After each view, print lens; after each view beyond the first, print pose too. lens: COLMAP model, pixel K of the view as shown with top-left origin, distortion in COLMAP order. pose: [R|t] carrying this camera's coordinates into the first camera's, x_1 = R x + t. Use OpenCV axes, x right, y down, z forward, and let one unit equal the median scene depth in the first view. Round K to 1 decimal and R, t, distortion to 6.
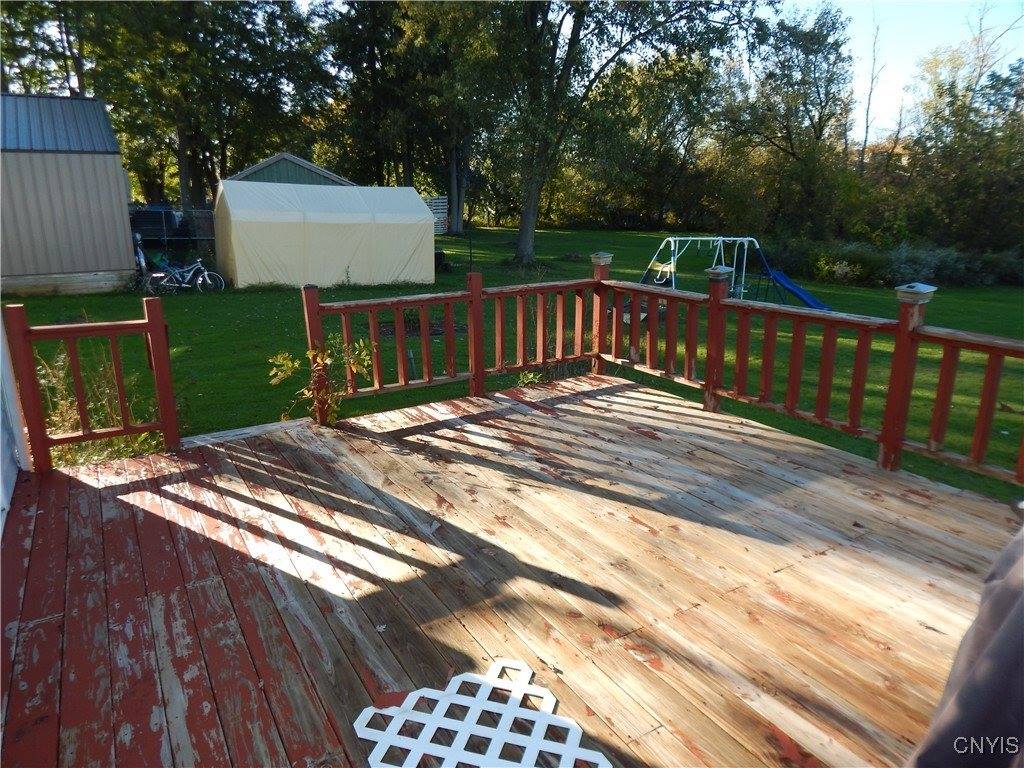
lens RADIAL K [[683.8, 0, 513.6], [0, 683.8, 382.9], [0, 0, 1]] dist [0.013261, -0.011383]
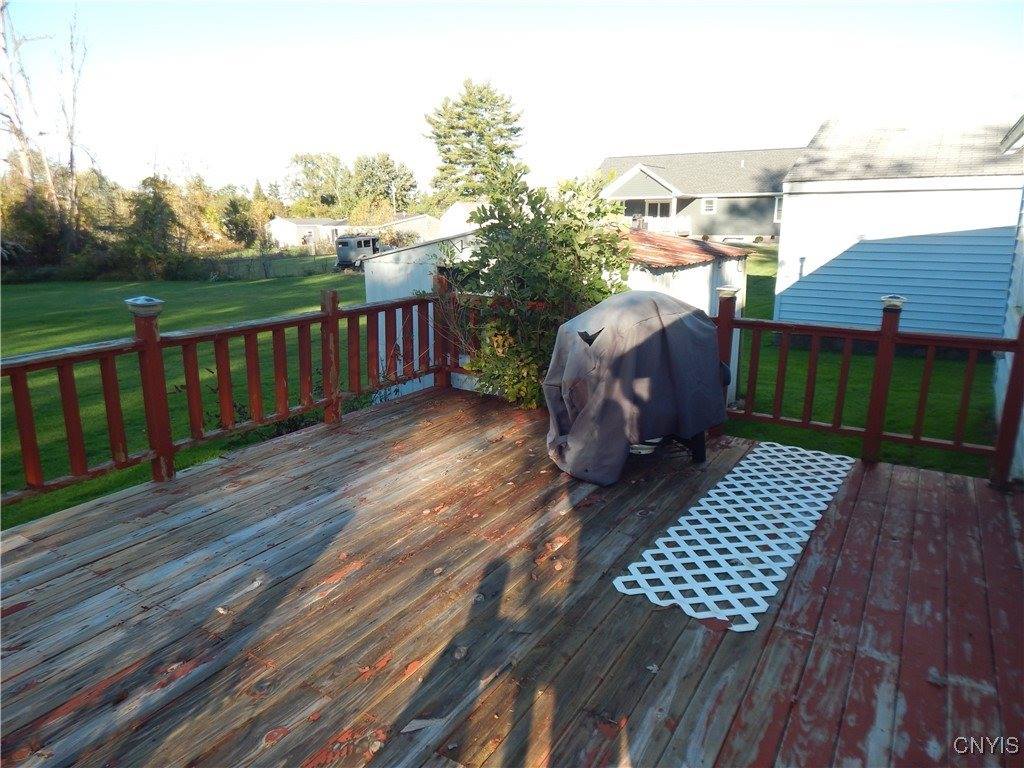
lens RADIAL K [[683.8, 0, 512.4], [0, 683.8, 383.5], [0, 0, 1]] dist [0.013261, -0.011383]
pose [[-0.455701, -0.208200, 0.865441, -0.752479], [0.230446, 0.911520, 0.340627, -0.323586], [-0.859786, 0.354661, -0.367402, 1.237065]]
